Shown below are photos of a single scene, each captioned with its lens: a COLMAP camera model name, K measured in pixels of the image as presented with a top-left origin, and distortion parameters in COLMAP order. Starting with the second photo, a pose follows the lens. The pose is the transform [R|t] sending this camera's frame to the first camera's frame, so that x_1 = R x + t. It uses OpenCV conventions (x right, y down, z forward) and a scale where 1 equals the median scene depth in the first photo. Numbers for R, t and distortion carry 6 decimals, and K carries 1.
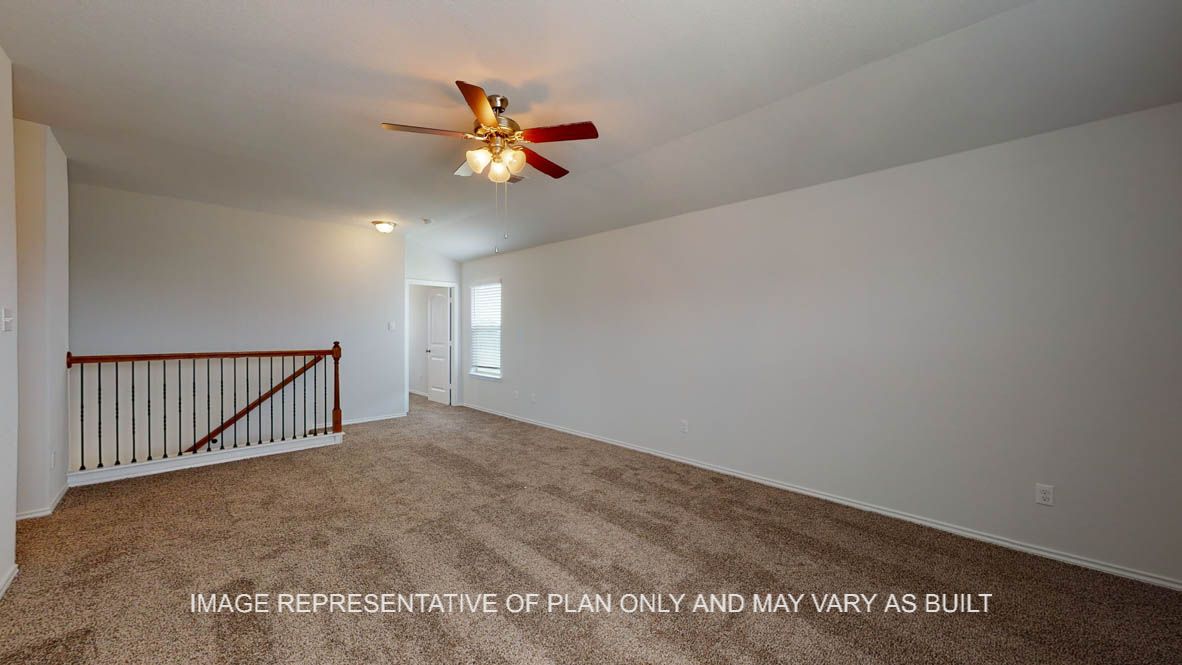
lens RADIAL K [[432.8, 0, 591.0], [0, 432.8, 332.5], [0, 0, 1]] dist [0.000224, -0.000042]
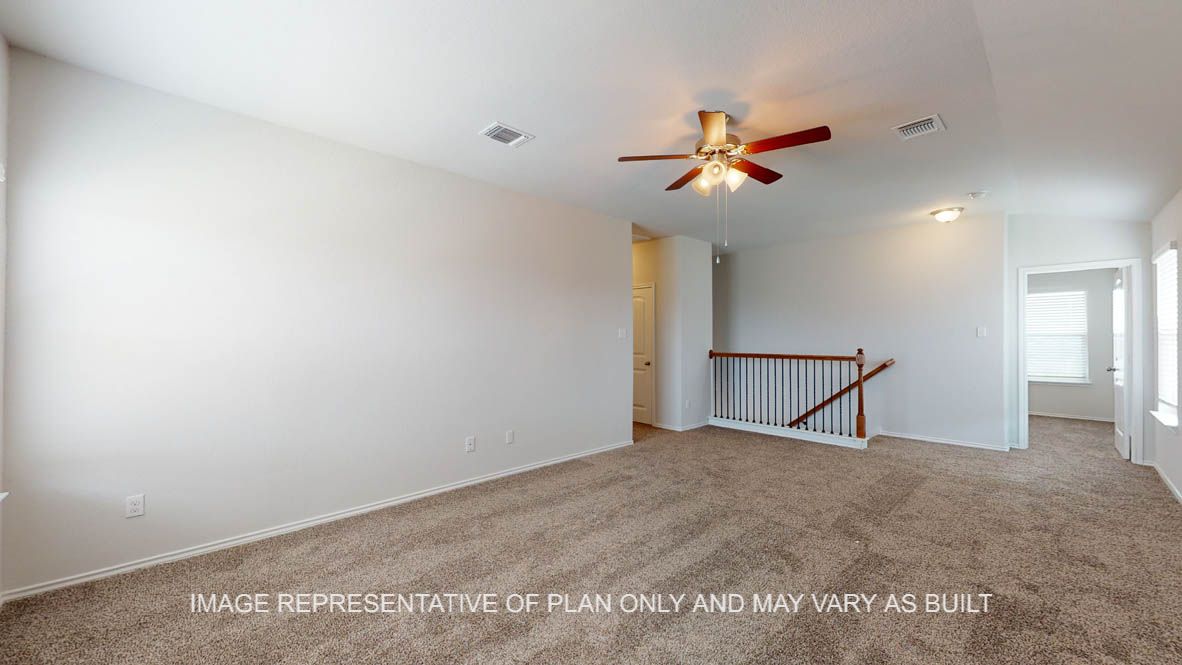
lens RADIAL K [[432.8, 0, 591.0], [0, 432.8, 332.5], [0, 0, 1]] dist [0.000224, -0.000042]
pose [[0.006596, -0.013150, -0.999892, 0.430647], [-0.003411, 0.999907, -0.013173, -0.001626], [0.999972, 0.003498, 0.006551, 0.358458]]
